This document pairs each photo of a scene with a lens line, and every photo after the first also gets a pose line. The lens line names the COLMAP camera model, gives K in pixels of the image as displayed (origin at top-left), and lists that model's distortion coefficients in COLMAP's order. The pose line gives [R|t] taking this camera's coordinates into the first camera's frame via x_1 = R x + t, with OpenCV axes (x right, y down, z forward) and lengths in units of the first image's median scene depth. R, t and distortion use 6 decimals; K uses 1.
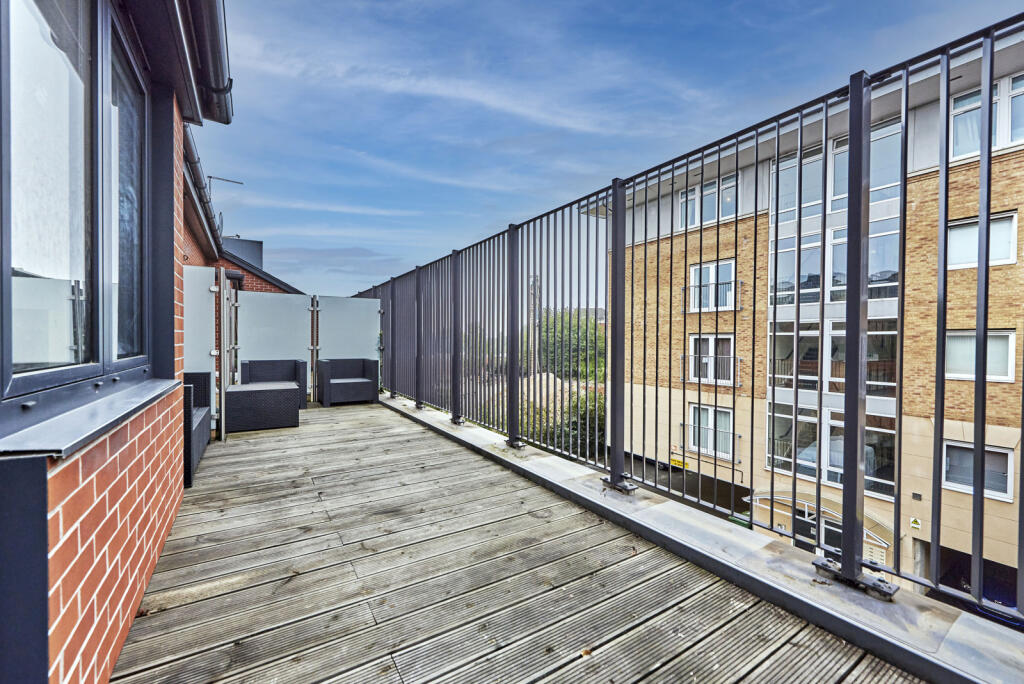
lens RADIAL K [[410.2, 0, 511.1], [0, 410.2, 345.9], [0, 0, 1]] dist [0.002558, 0.000044]
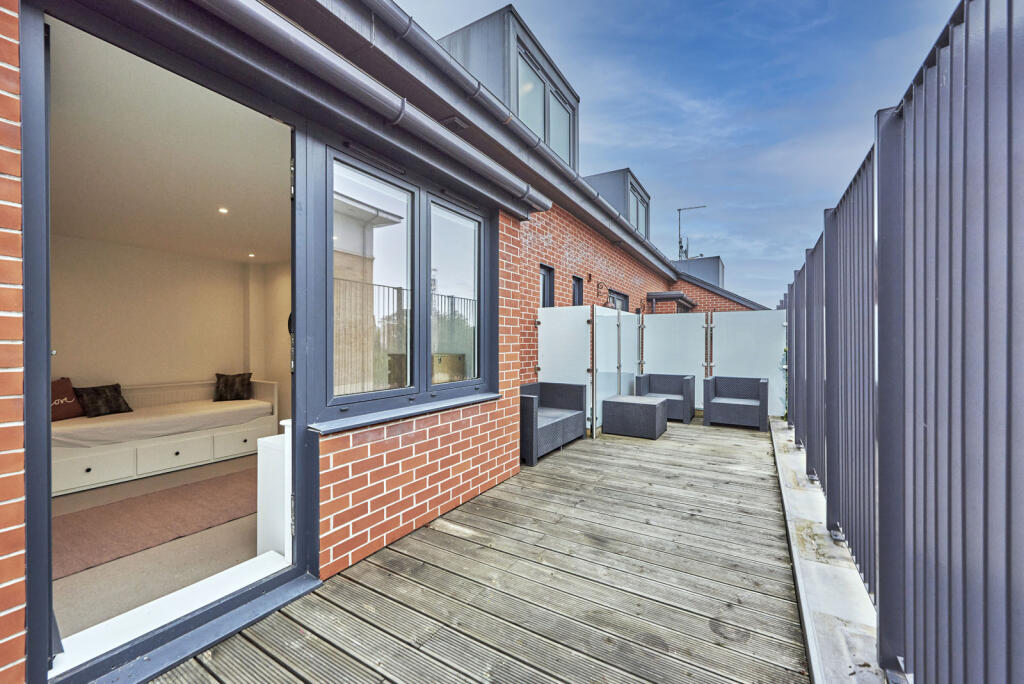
lens RADIAL K [[410.2, 0, 509.2], [0, 410.2, 340.9], [0, 0, 1]] dist [0.002558, 0.000044]
pose [[0.436854, -0.008223, -0.899495, 0.451533], [-0.008396, 0.999877, -0.013218, -0.074395], [0.899493, 0.013327, 0.436732, 0.259058]]
